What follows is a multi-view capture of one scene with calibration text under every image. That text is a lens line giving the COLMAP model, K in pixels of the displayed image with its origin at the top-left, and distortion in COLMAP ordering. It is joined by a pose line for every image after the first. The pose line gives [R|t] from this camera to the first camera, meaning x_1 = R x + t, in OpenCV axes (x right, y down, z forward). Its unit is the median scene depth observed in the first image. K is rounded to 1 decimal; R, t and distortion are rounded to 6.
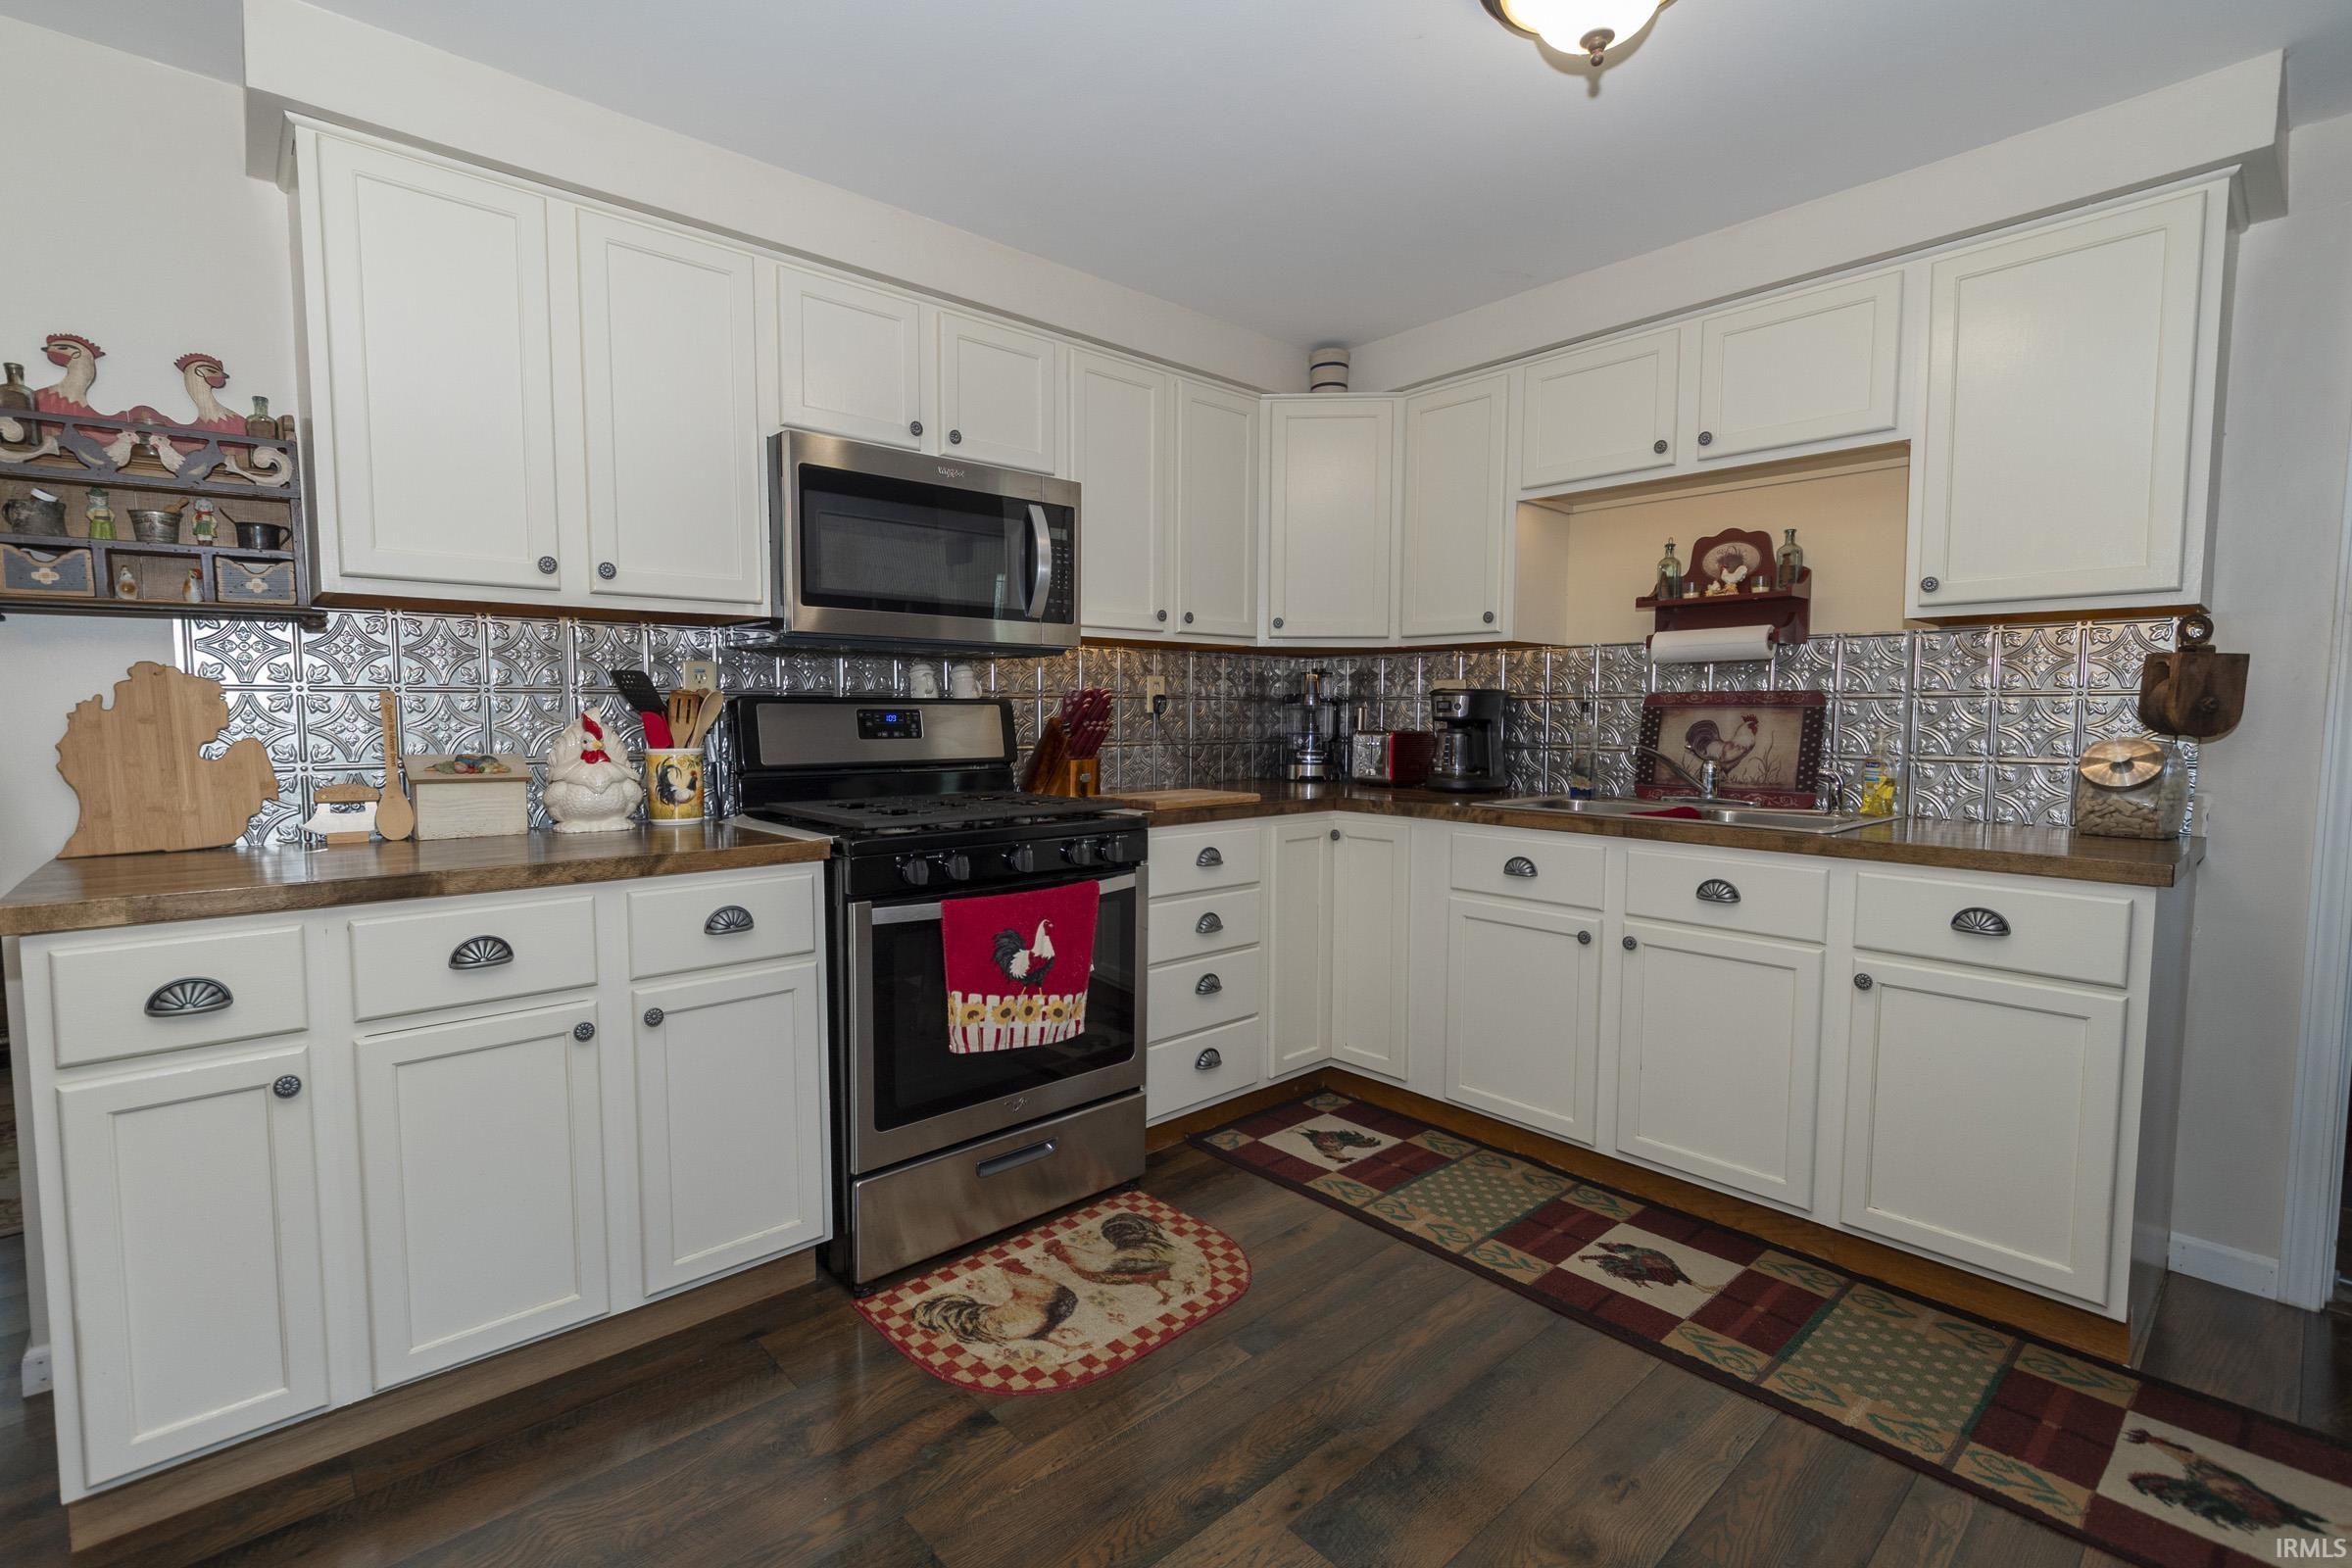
lens RADIAL K [[1045.8, 0, 1151.2], [0, 1045.8, 784.3], [0, 0, 1]] dist [0.012261, -0.011760]
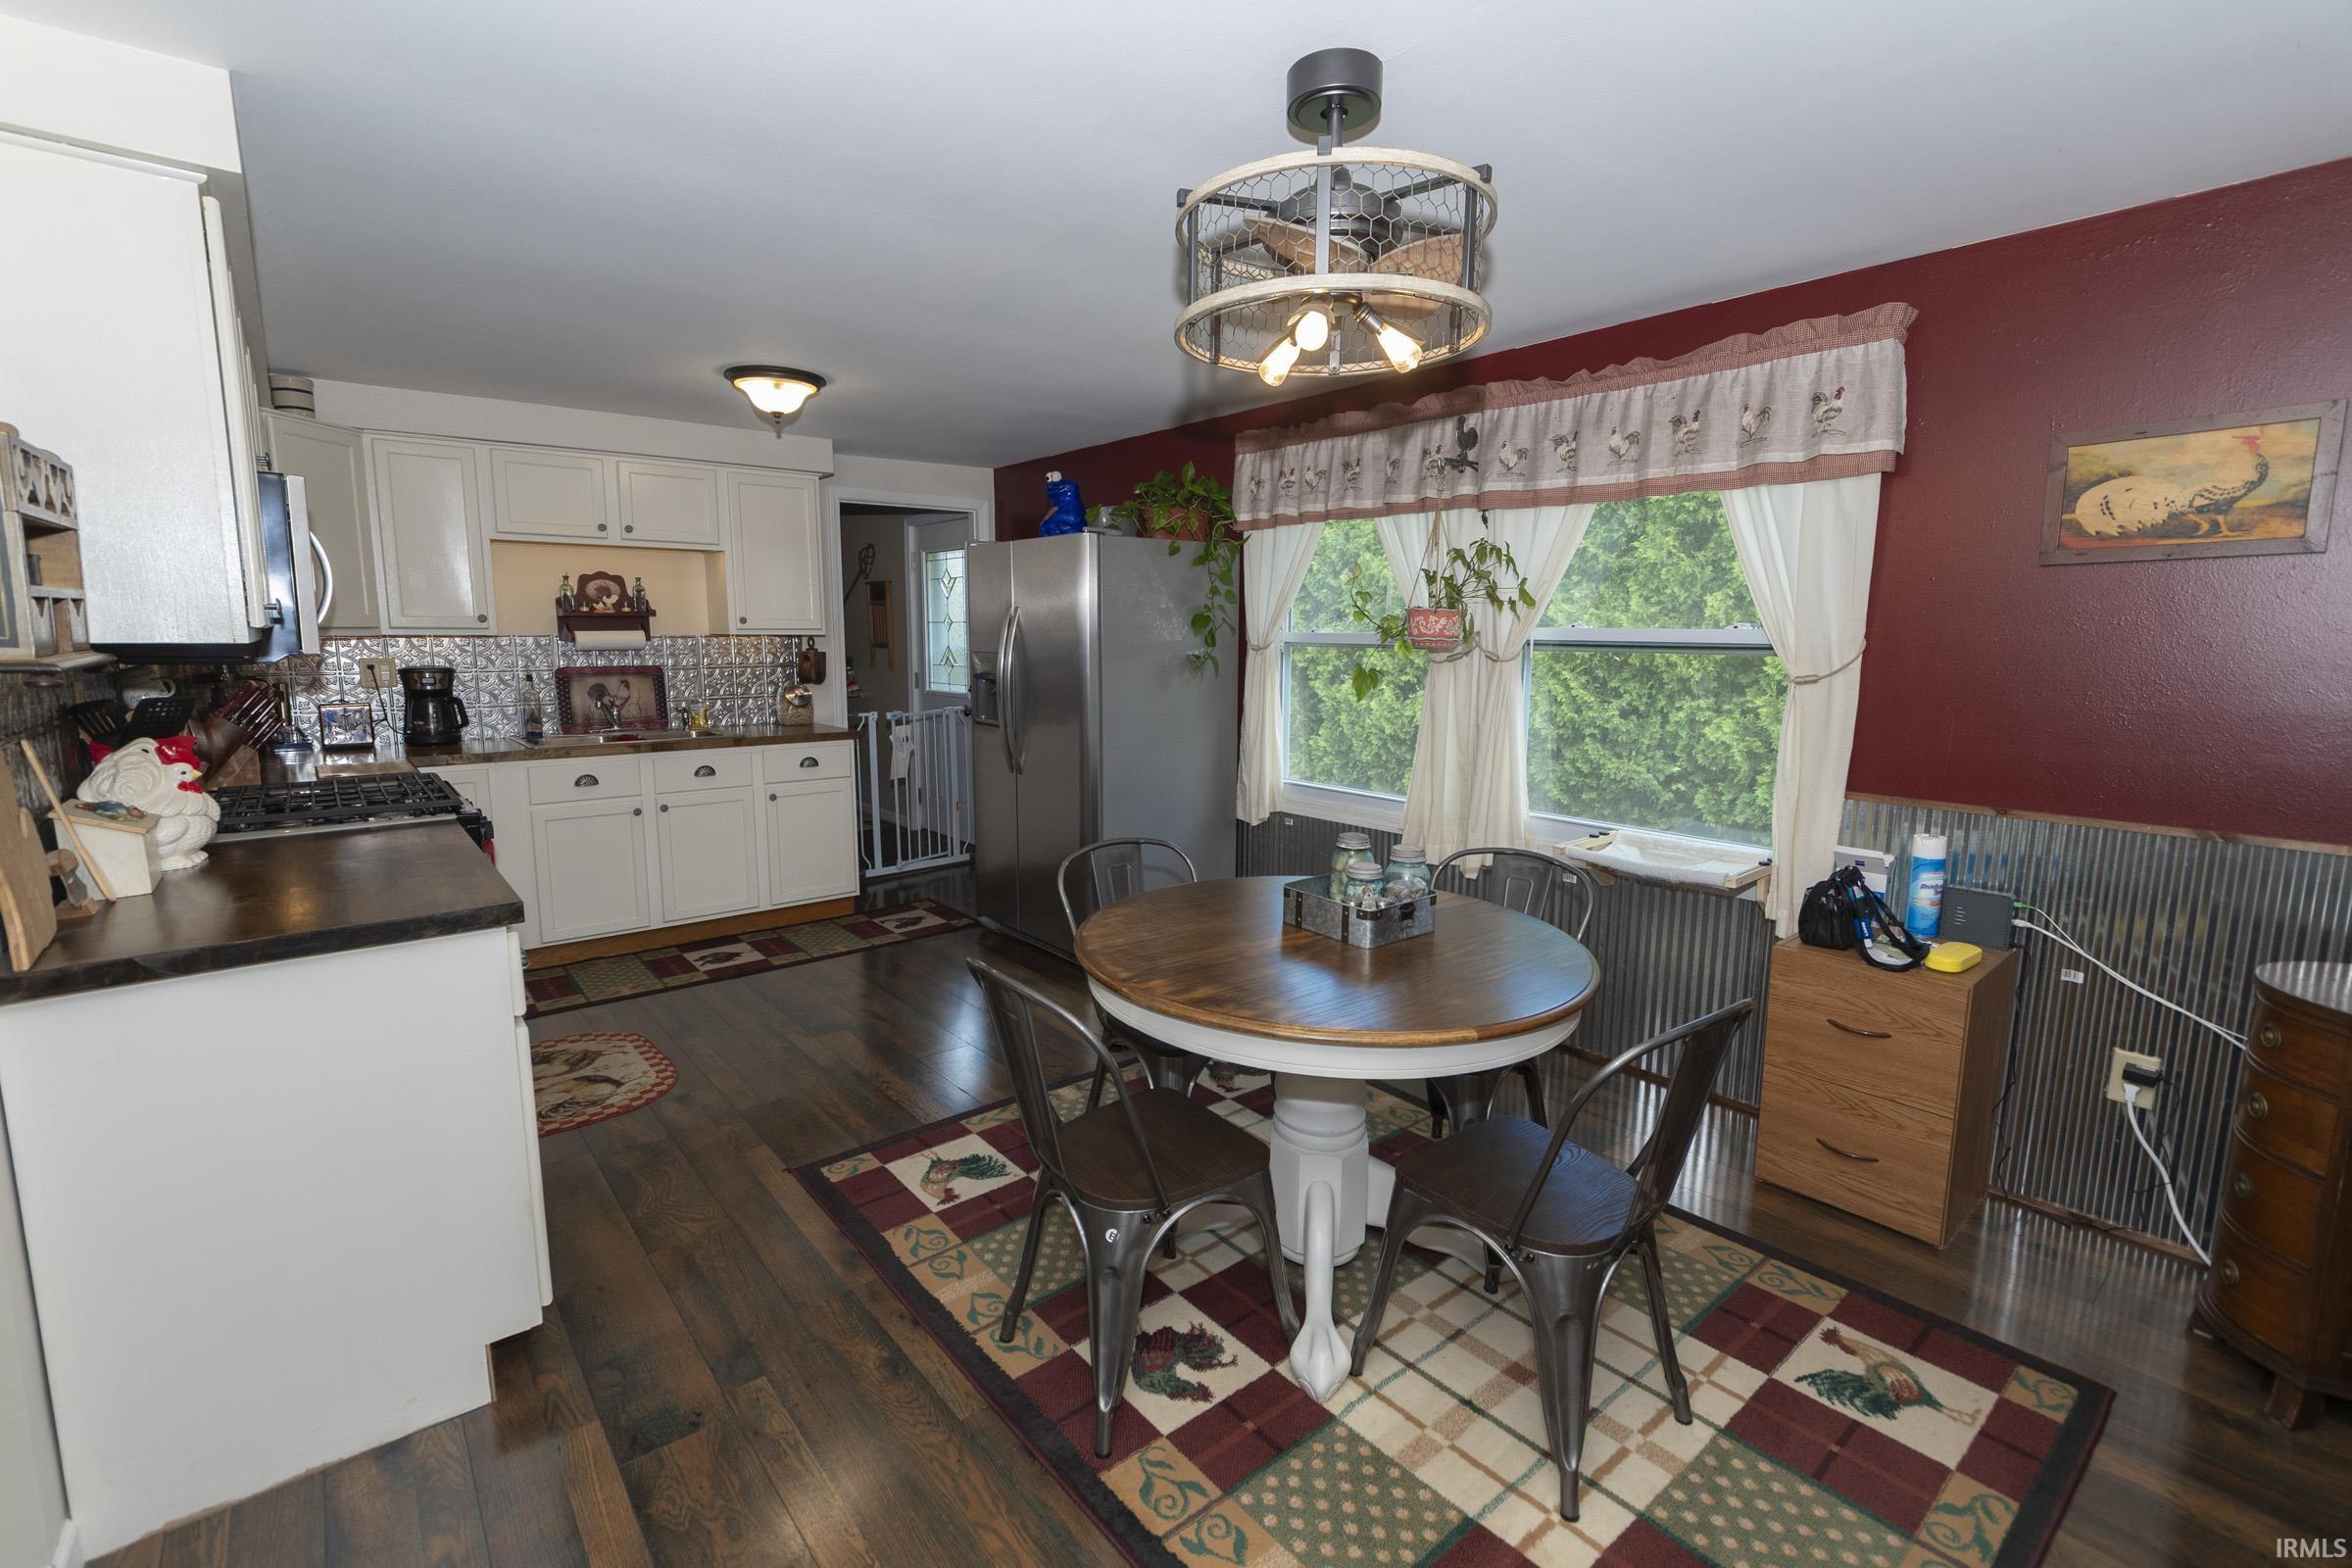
lens RADIAL K [[1039.2, 0, 1147.9], [0, 1039.2, 777.9], [0, 0, 1]] dist [0.001332, -0.000629]
pose [[0.041816, -0.141637, 0.989035, -1.419030], [0.069984, 0.987885, 0.138514, -0.103219], [-0.996671, 0.063425, 0.051222, 0.052150]]
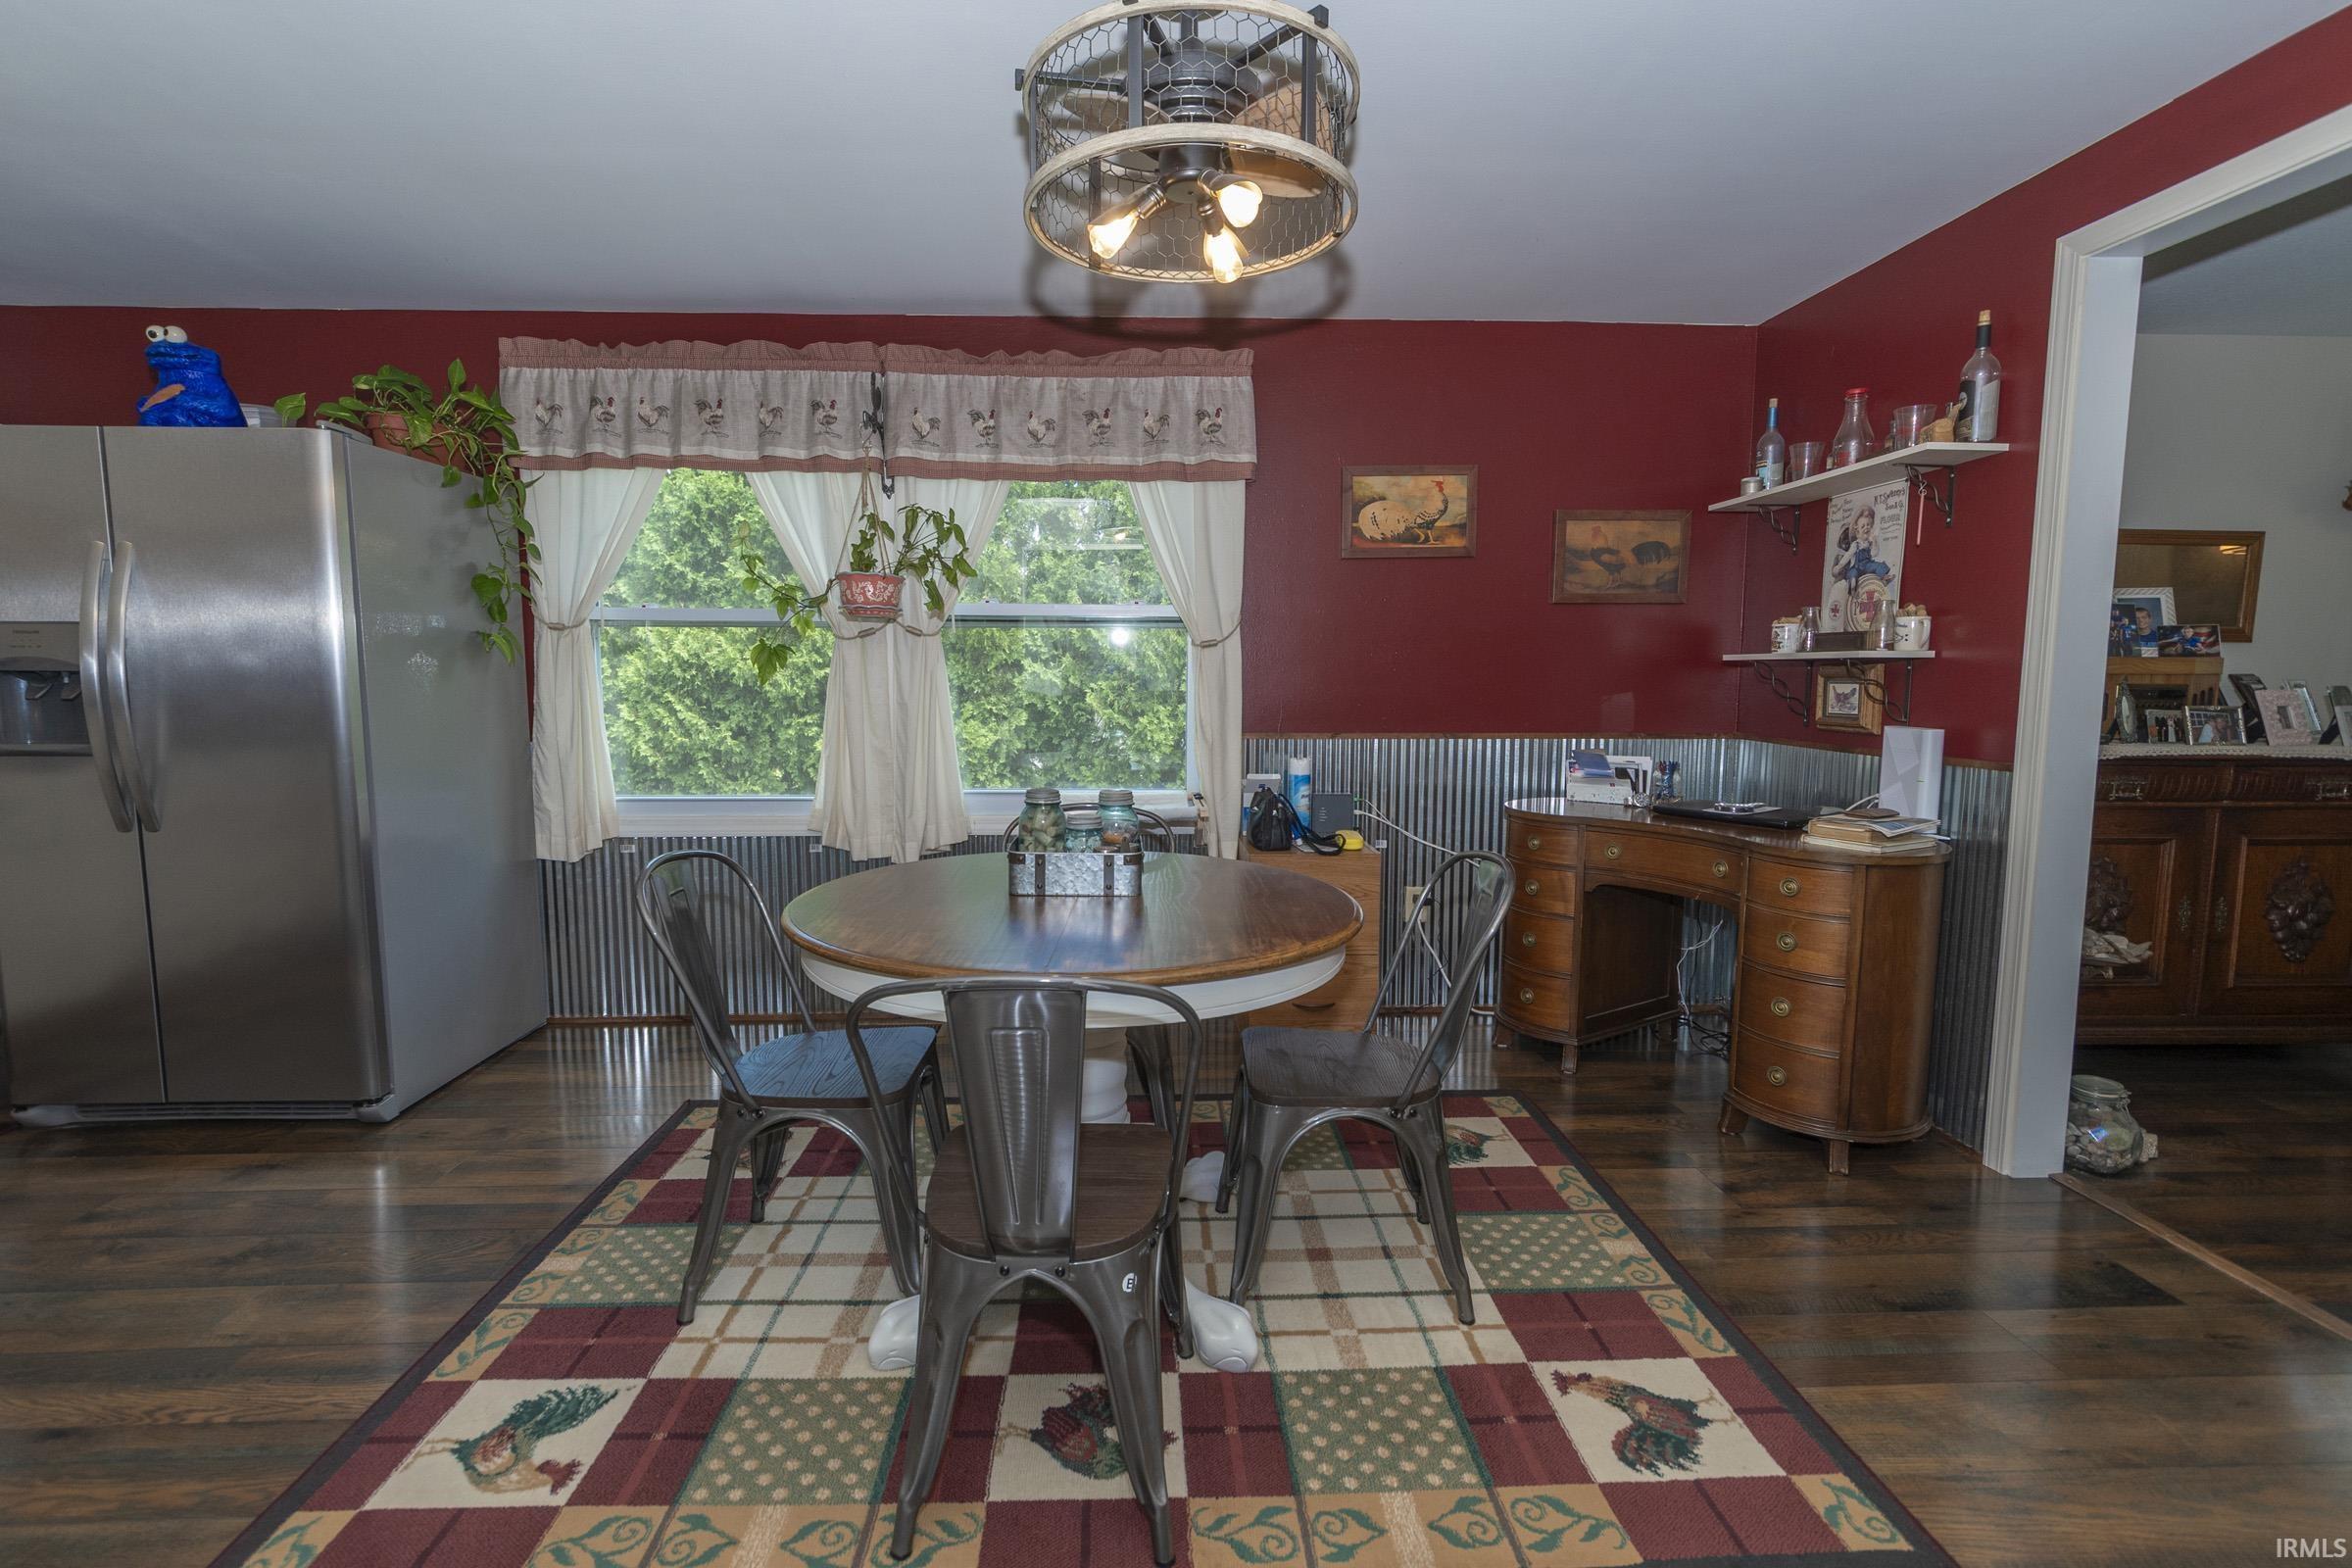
lens RADIAL K [[1062.7, 0, 1153.5], [0, 1062.7, 772.4], [0, 0, 1]] dist [0.003176, -0.000462]
pose [[-0.774165, -0.058859, 0.630241, -1.072105], [0.046067, 0.987788, 0.148838, -0.041283], [-0.631305, 0.144258, -0.762000, 0.577753]]
